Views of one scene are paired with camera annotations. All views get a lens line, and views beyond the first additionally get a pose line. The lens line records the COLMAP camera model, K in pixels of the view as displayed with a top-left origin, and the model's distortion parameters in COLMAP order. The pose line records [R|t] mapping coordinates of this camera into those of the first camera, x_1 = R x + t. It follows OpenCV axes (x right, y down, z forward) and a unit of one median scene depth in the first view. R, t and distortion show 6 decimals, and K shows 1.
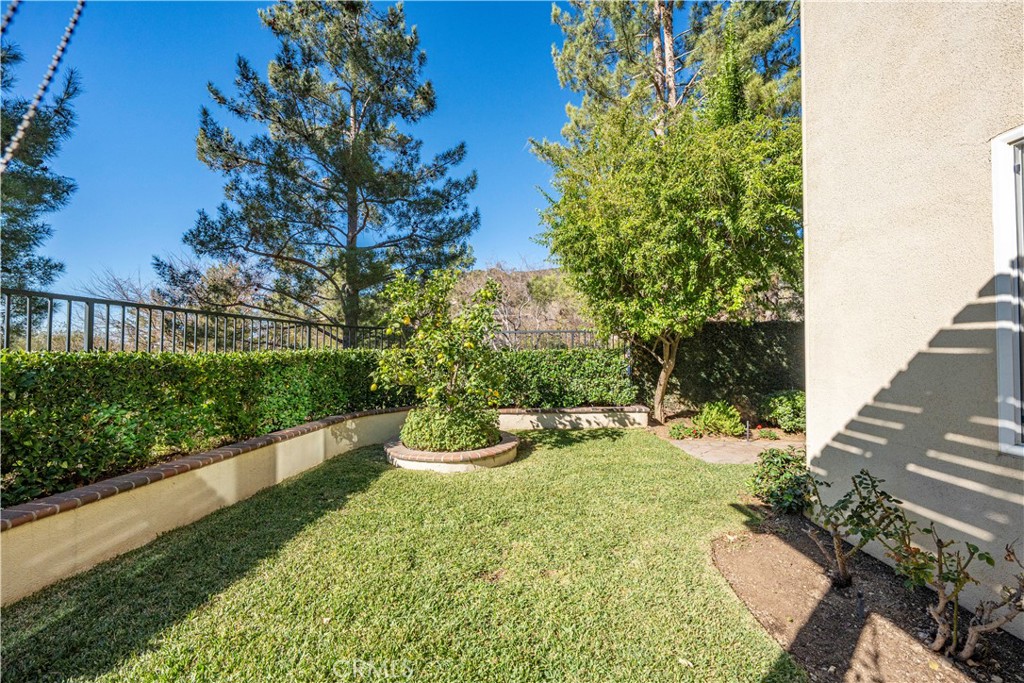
lens RADIAL K [[387.1, 0, 512.0], [0, 387.1, 341.5], [0, 0, 1]] dist [-0.000215, -0.000051]
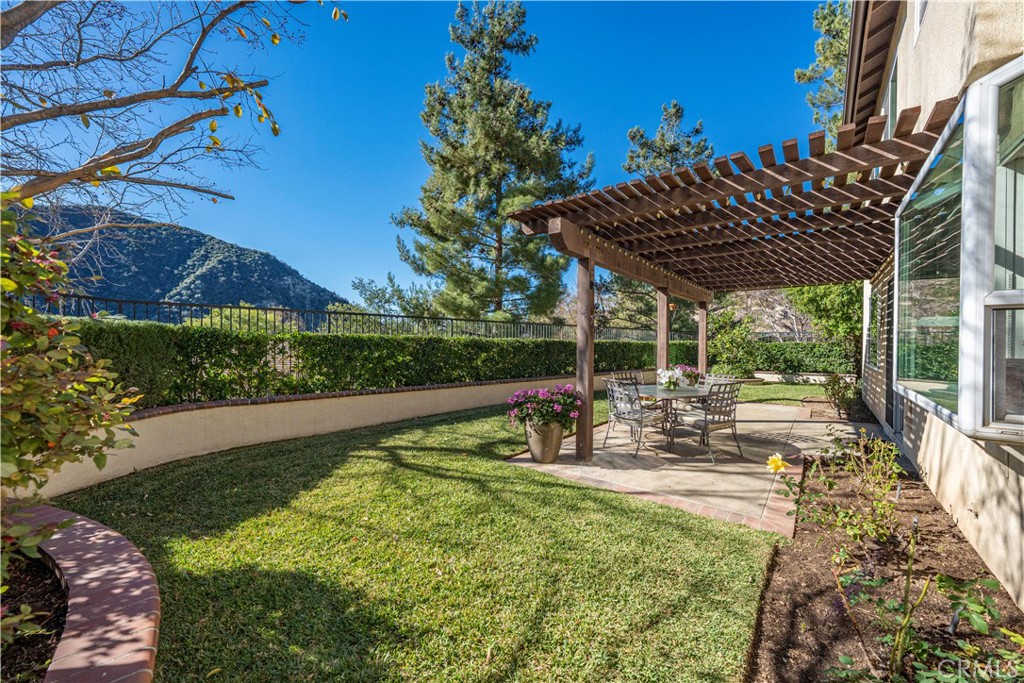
lens RADIAL K [[409.7, 0, 505.9], [0, 409.7, 343.2], [0, 0, 1]] dist [-0.000769, -0.000050]
pose [[0.770946, 0.005431, -0.636878, 0.305535], [0.005779, 0.999863, 0.015521, -0.014712], [0.636875, -0.015646, 0.770809, -1.504477]]
